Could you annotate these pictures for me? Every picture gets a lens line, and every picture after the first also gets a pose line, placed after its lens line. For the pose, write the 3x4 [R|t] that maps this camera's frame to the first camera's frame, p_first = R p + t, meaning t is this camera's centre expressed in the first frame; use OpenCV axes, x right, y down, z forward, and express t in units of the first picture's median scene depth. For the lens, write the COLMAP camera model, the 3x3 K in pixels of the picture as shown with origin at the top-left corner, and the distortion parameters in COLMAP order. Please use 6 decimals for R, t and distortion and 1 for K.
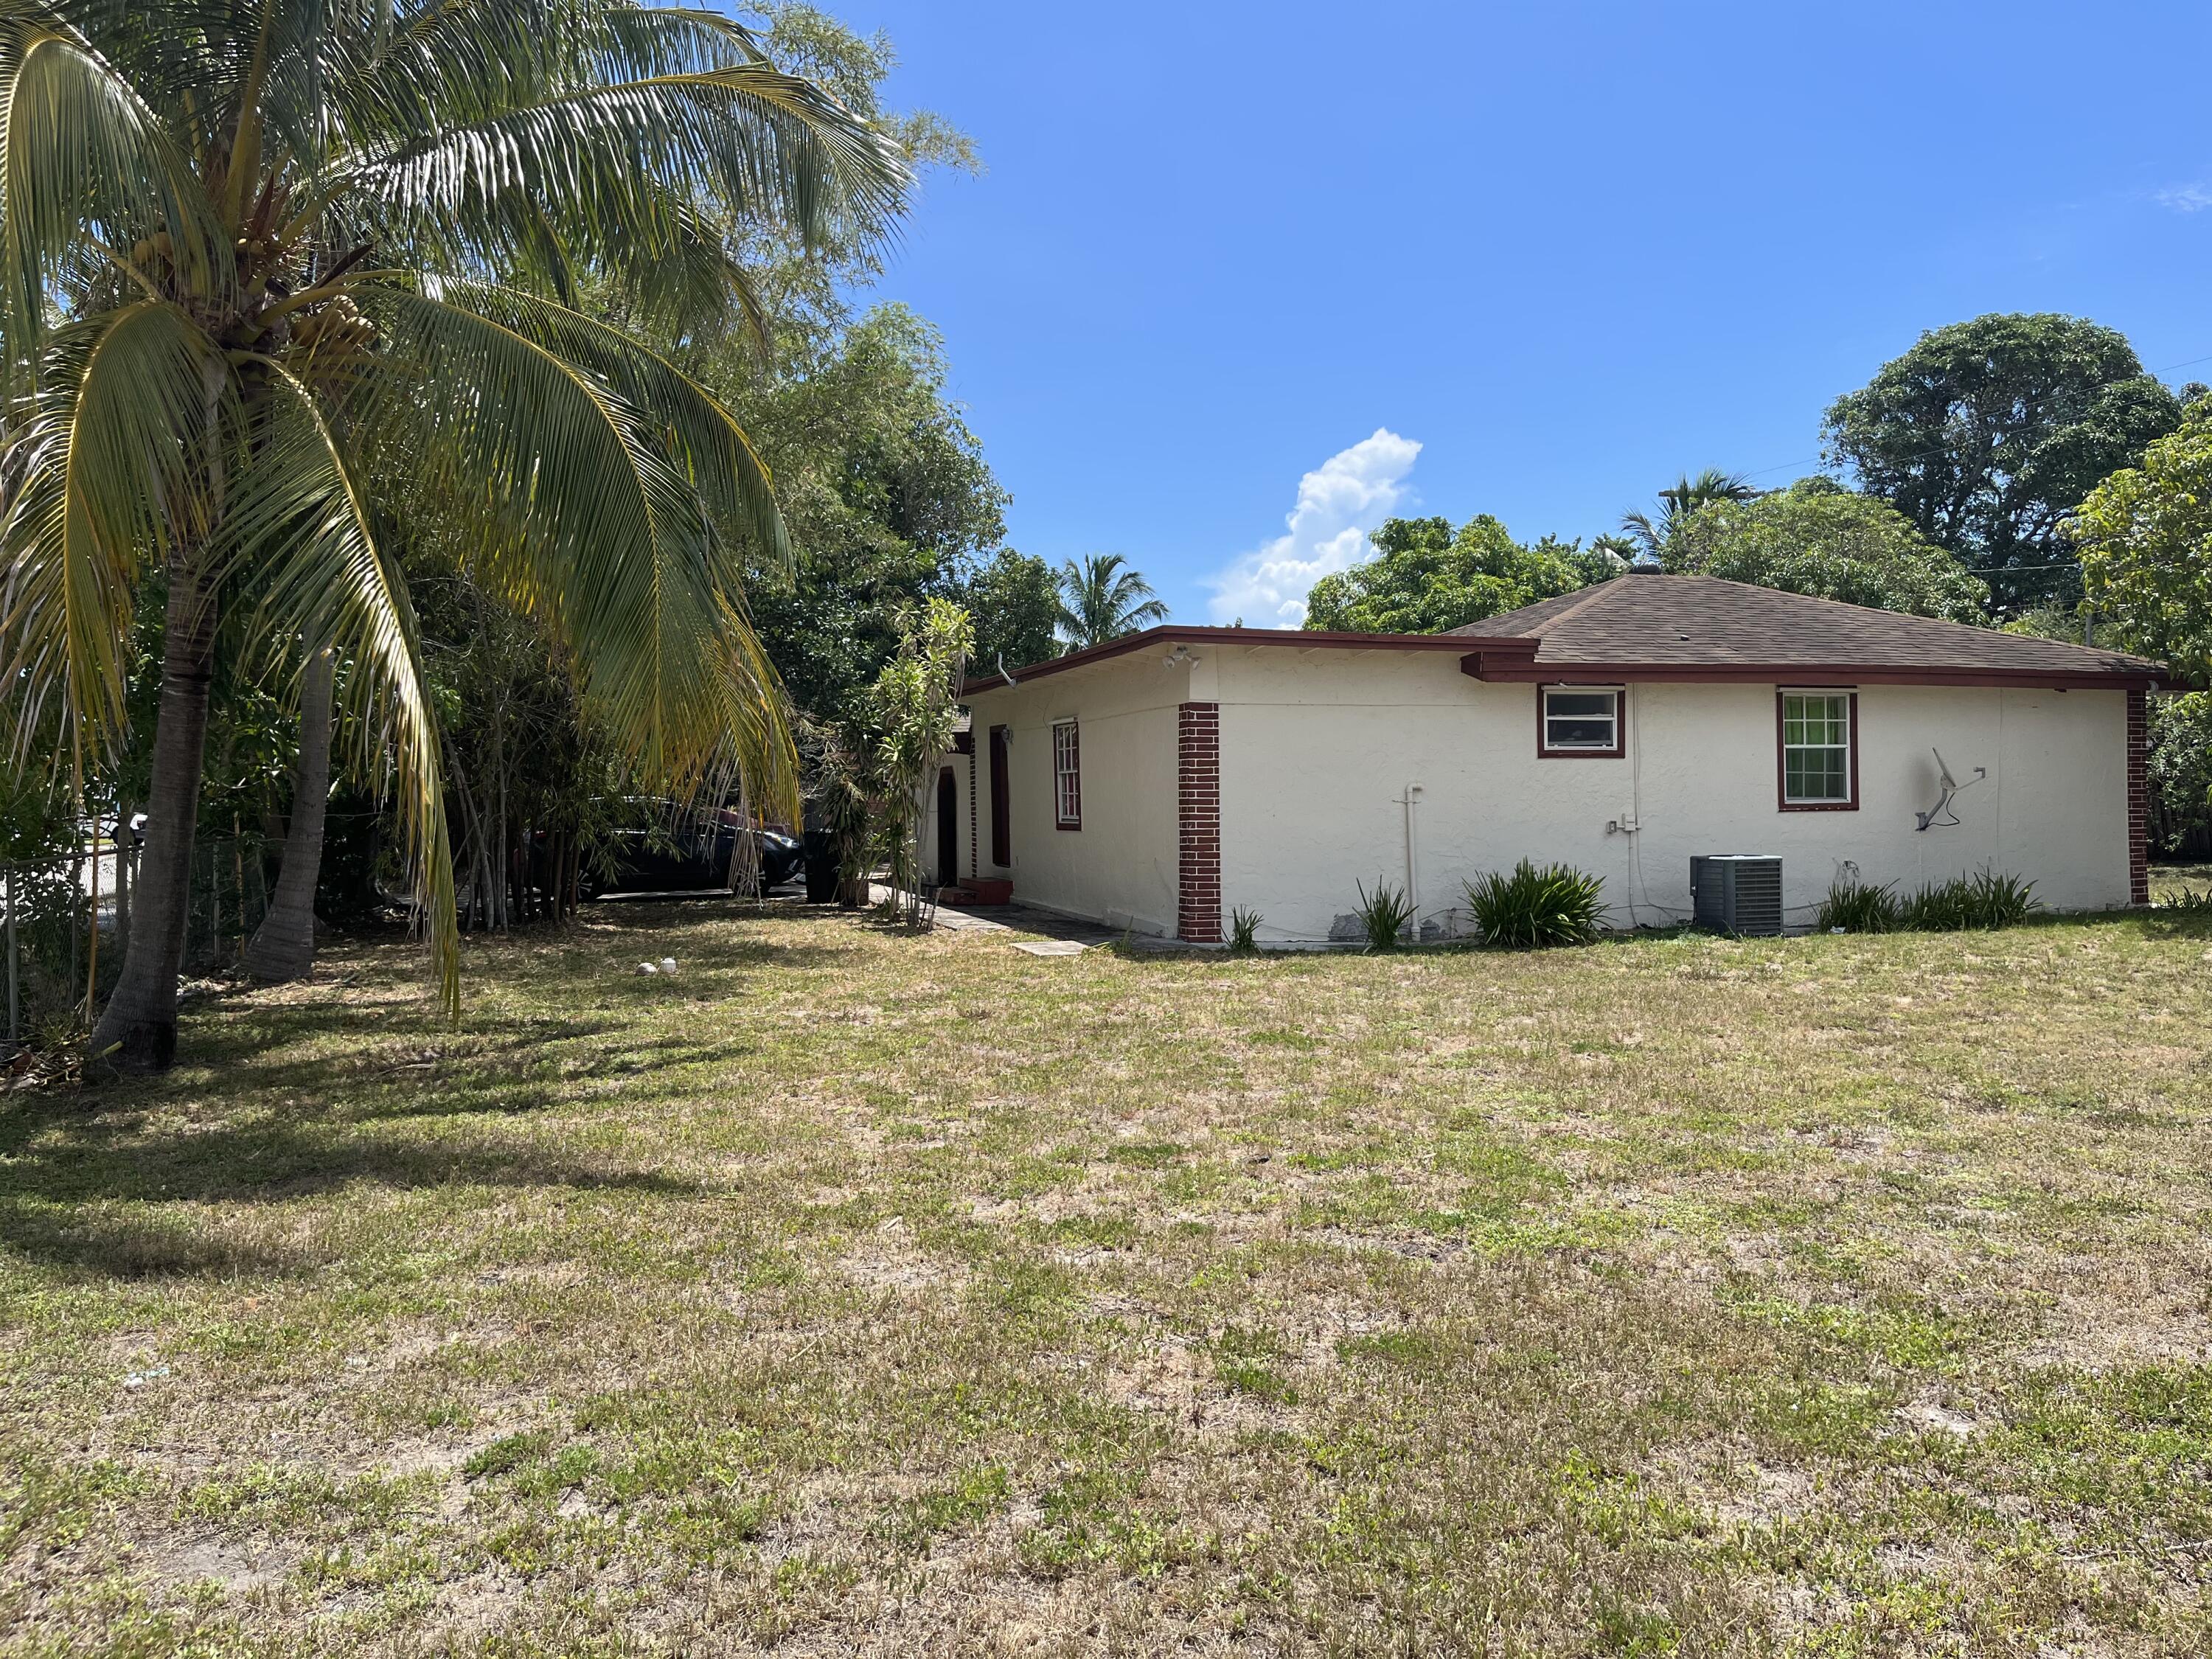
lens RADIAL K [[1668.3, 0, 1100.0], [0, 1668.3, 801.7], [0, 0, 1]] dist [0.061395, -0.087768]
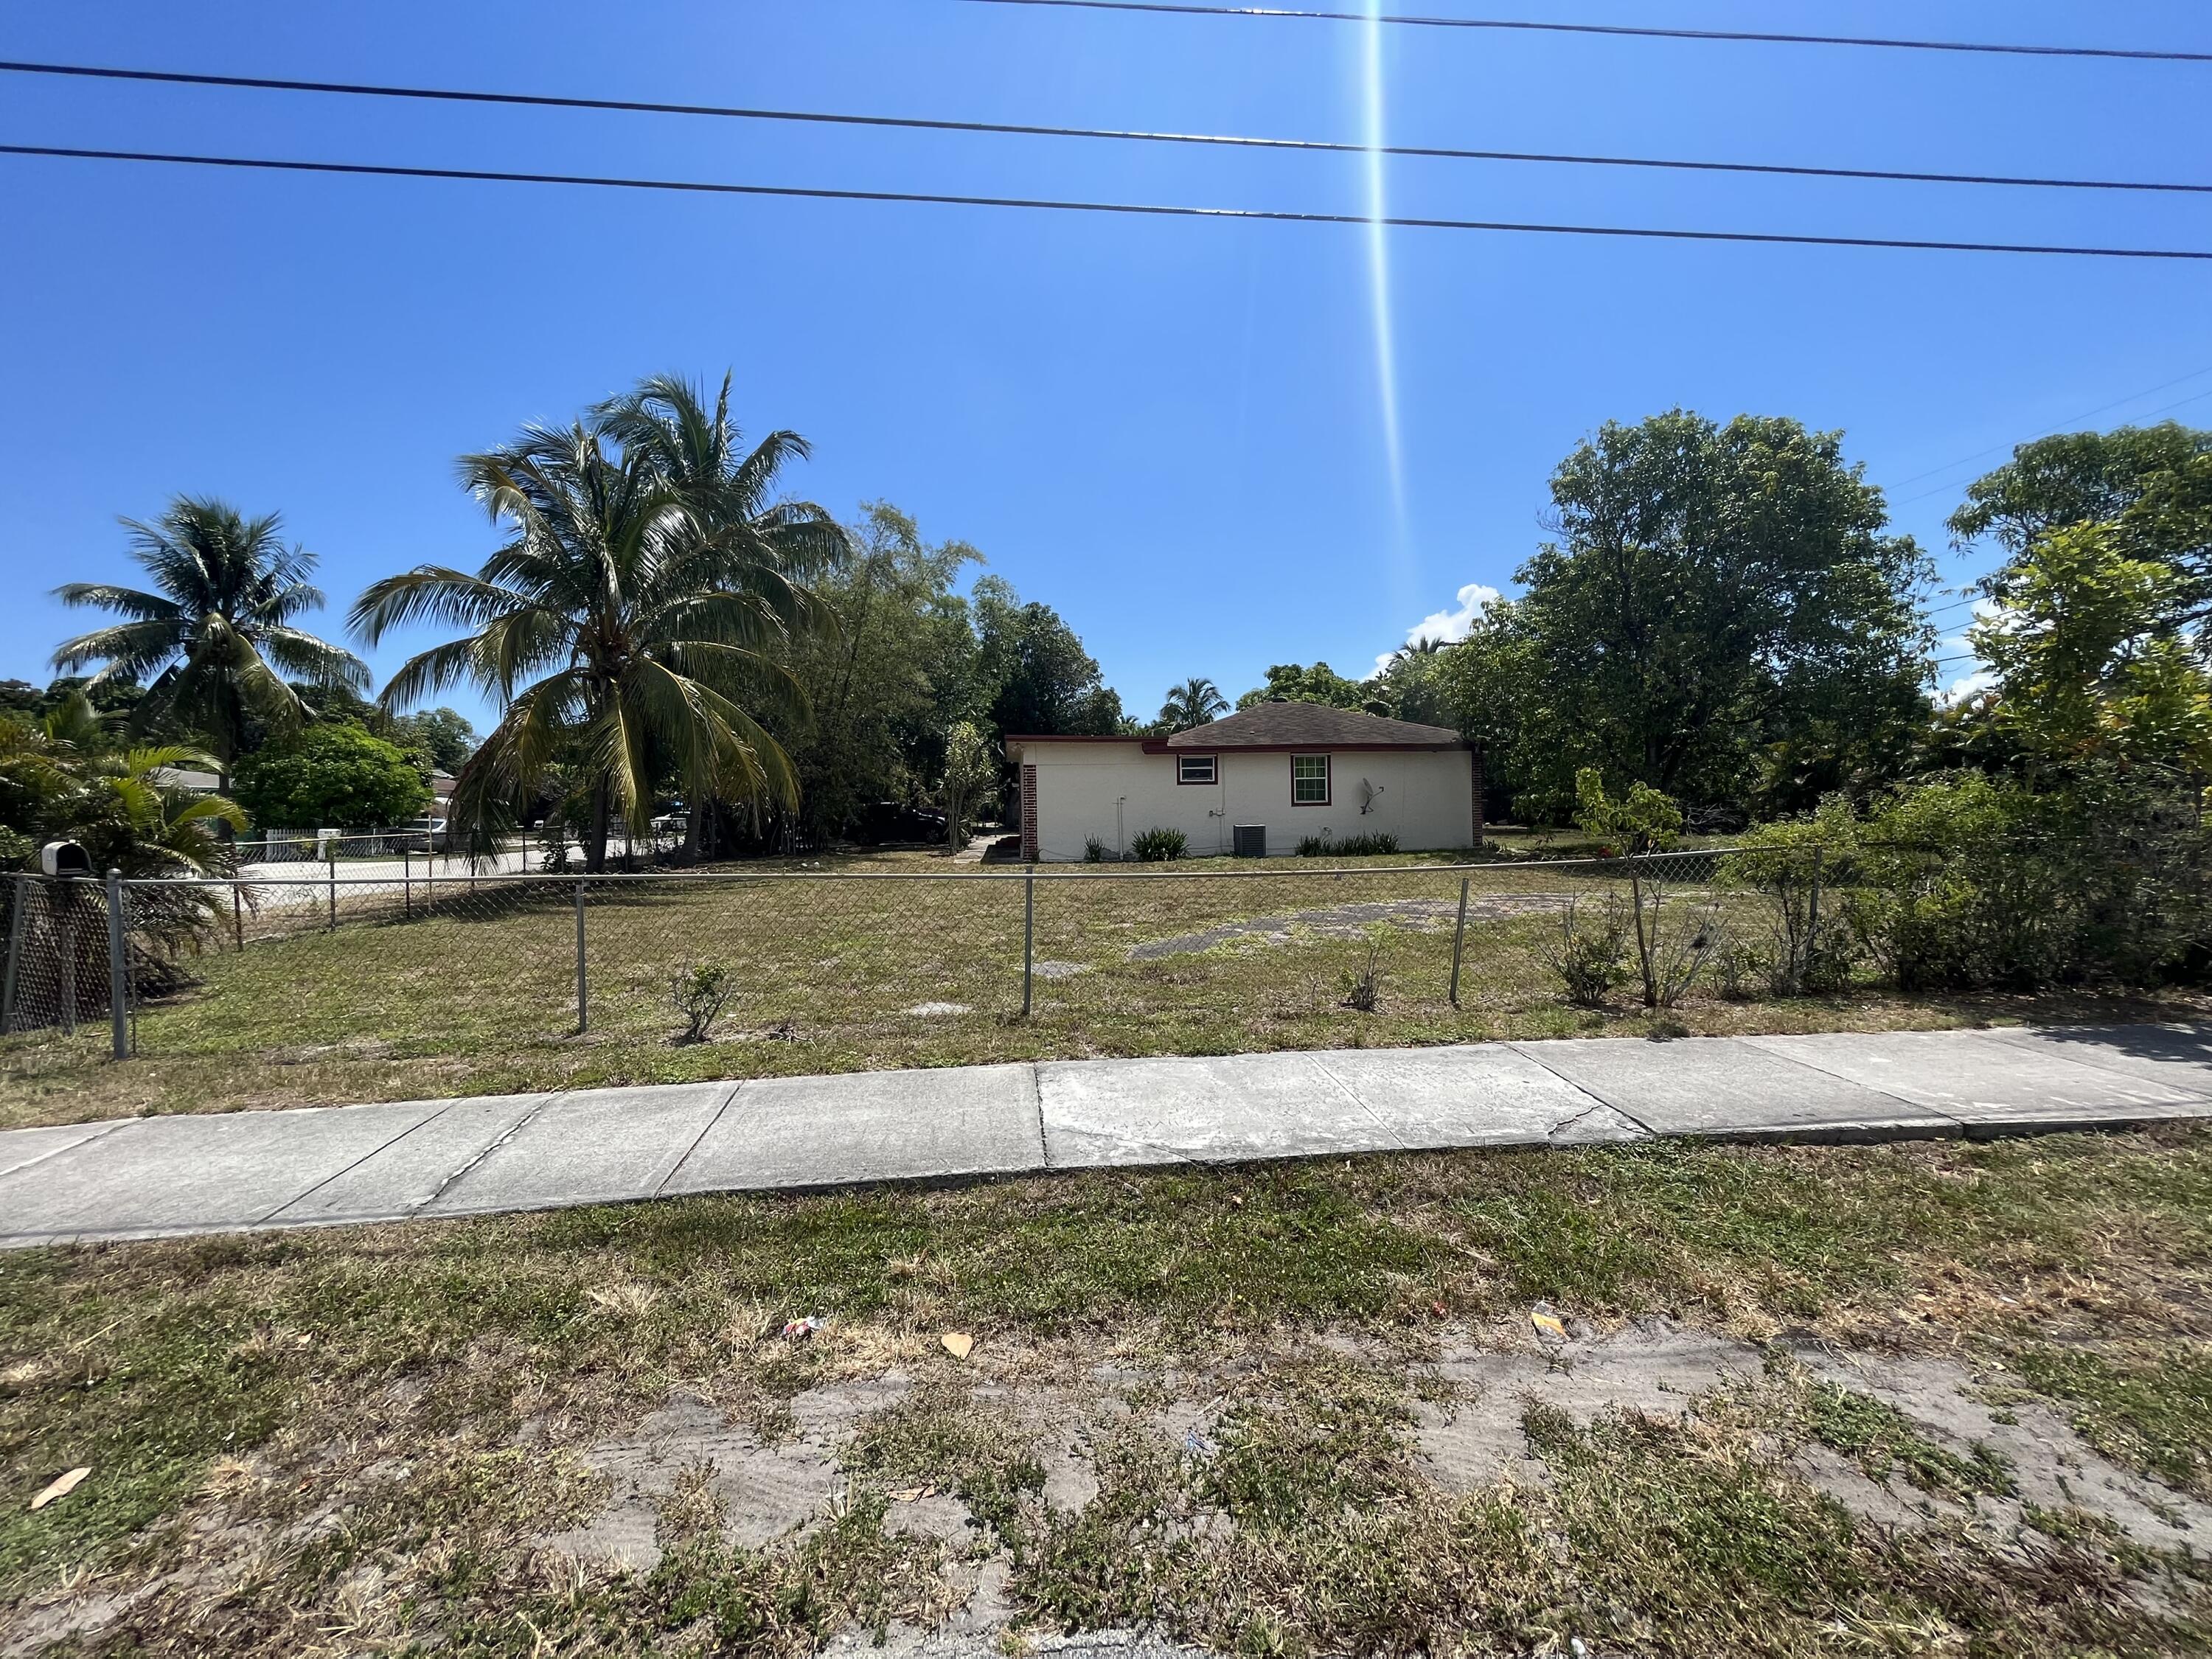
lens RADIAL K [[891.2, 0, 1106.6], [0, 891.2, 842.6], [0, 0, 1]] dist [-0.007043, 0.000699]
pose [[0.976418, 0.002328, -0.215876, 0.464543], [0.007837, 0.998901, 0.046216, -0.003173], [0.215747, -0.046818, 0.975326, -0.303913]]
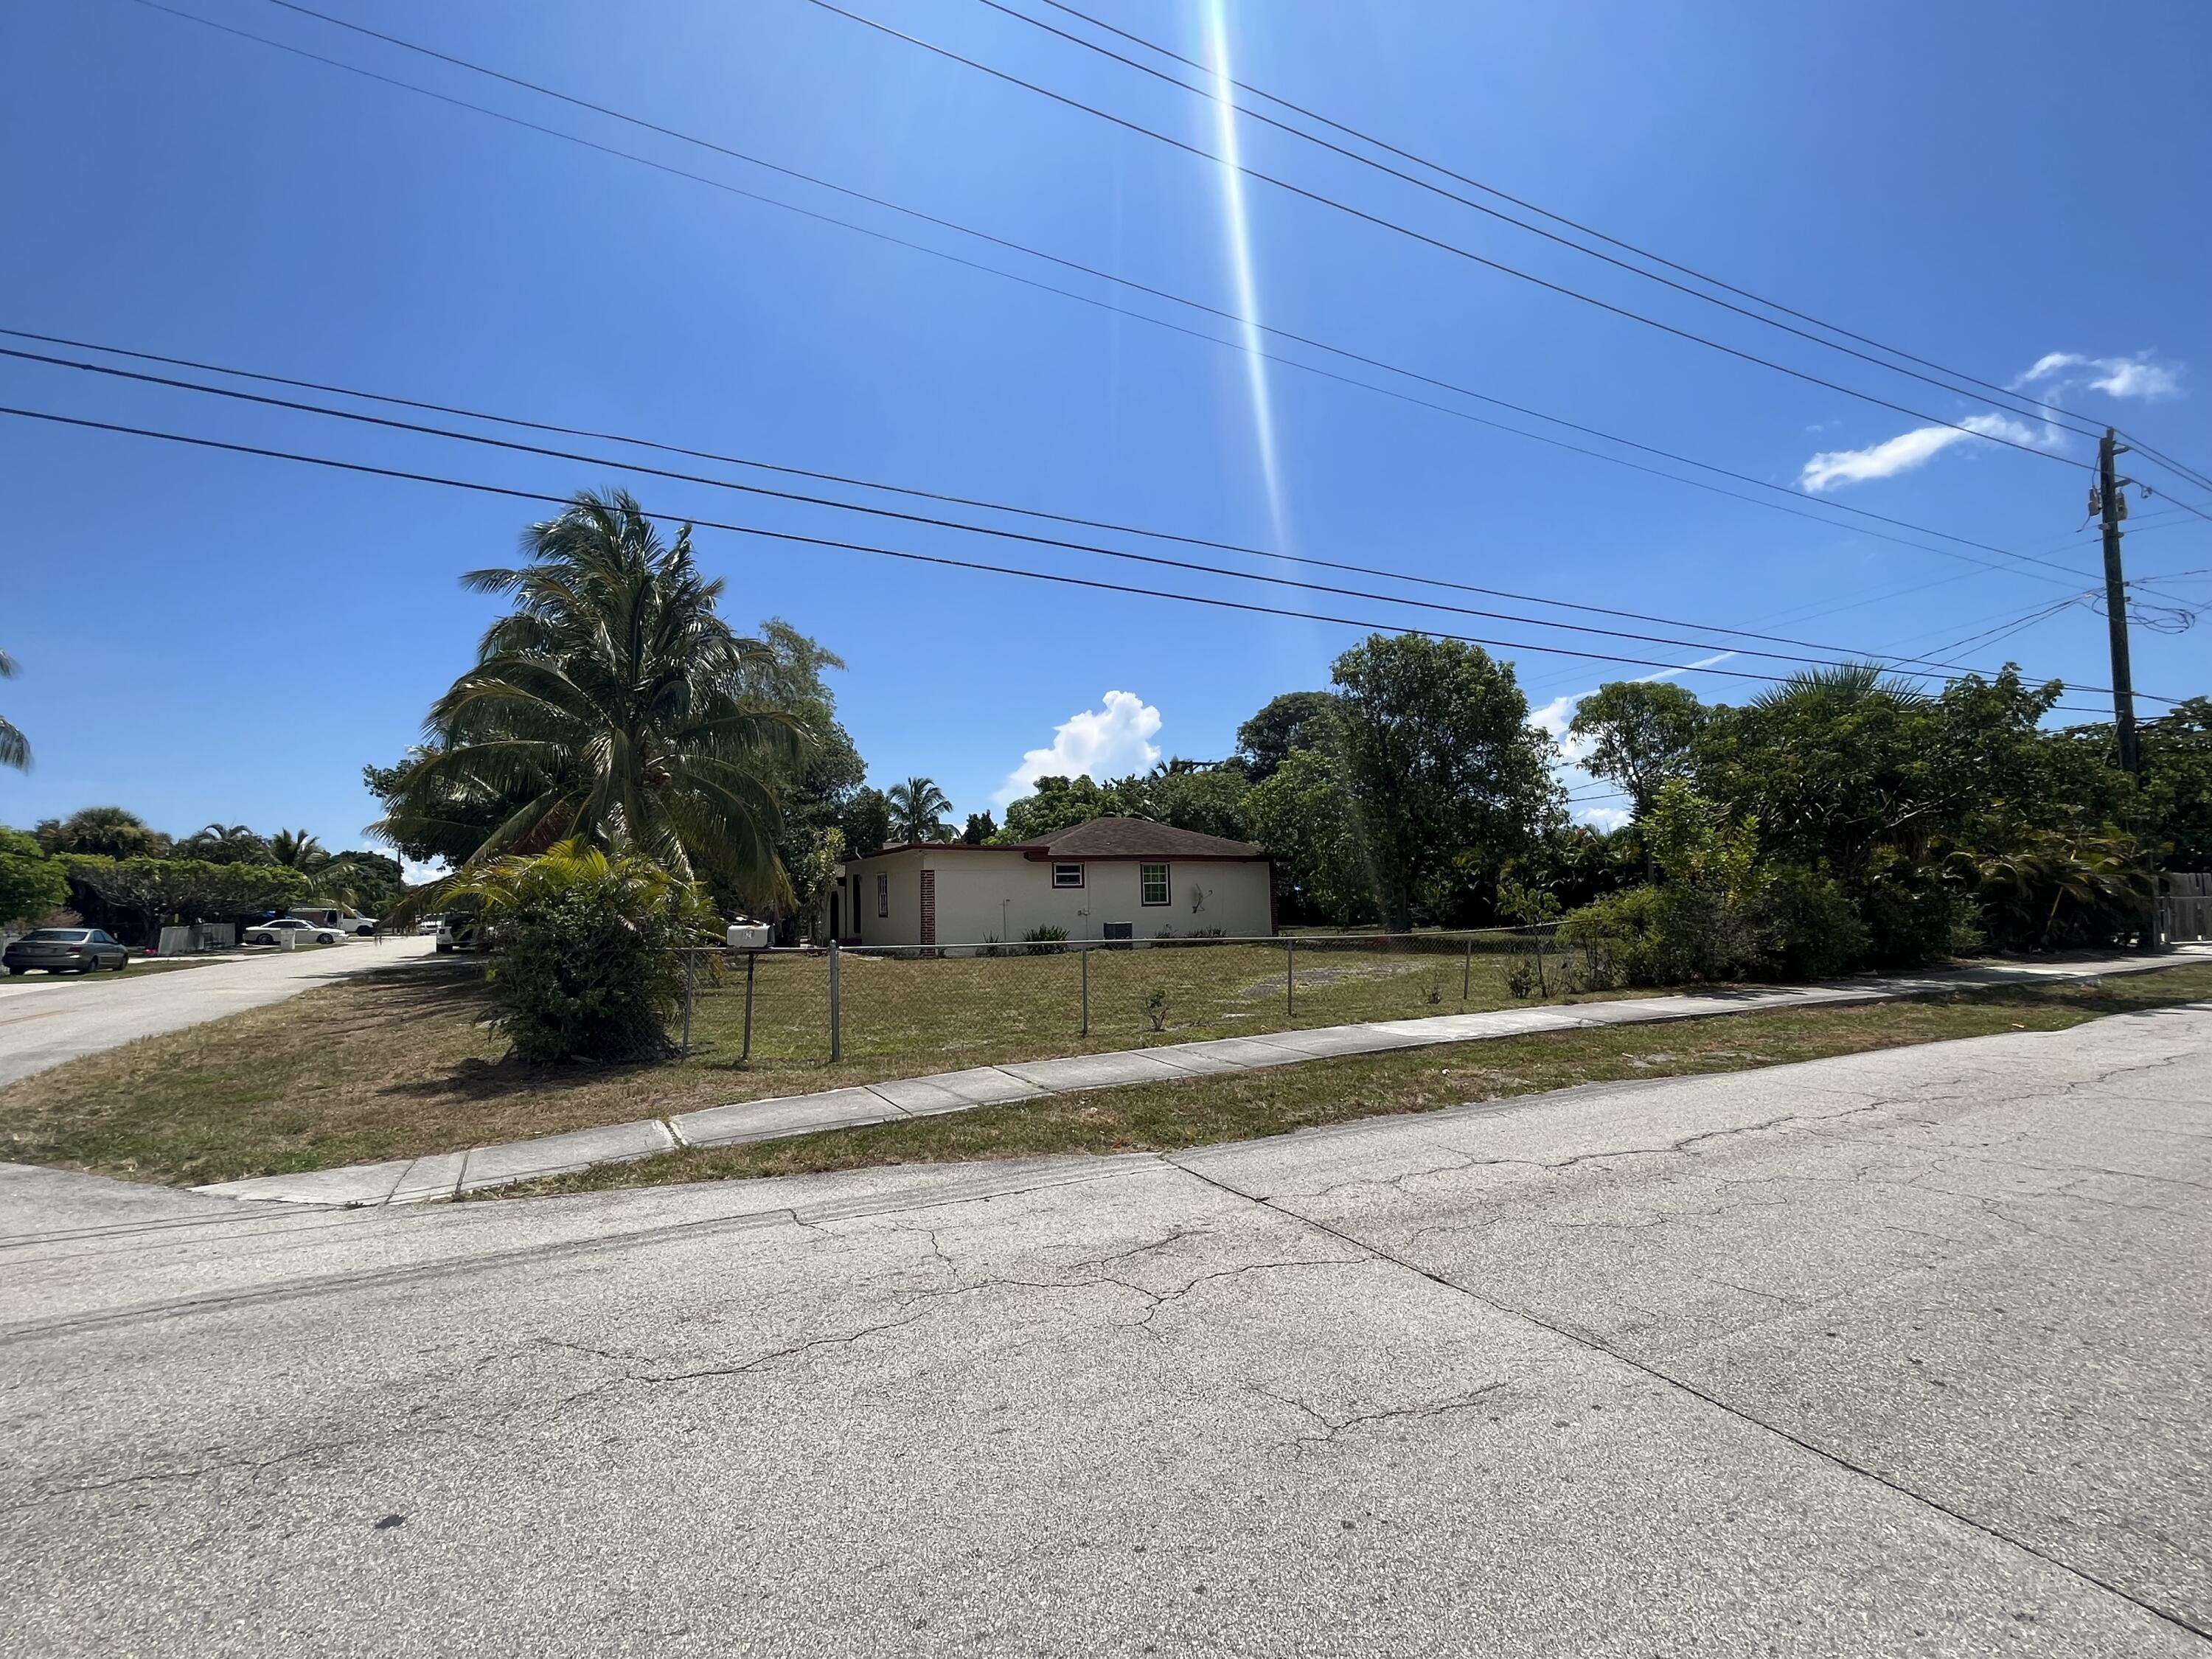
lens RADIAL K [[1003.2, 0, 1113.6], [0, 1003.2, 845.4], [0, 0, 1]] dist [0.015004, -0.000033]
pose [[0.984421, -0.001071, 0.175824, 0.070900], [0.011141, 0.998352, -0.056298, -0.002161], [-0.175473, 0.057380, 0.982811, -0.707590]]
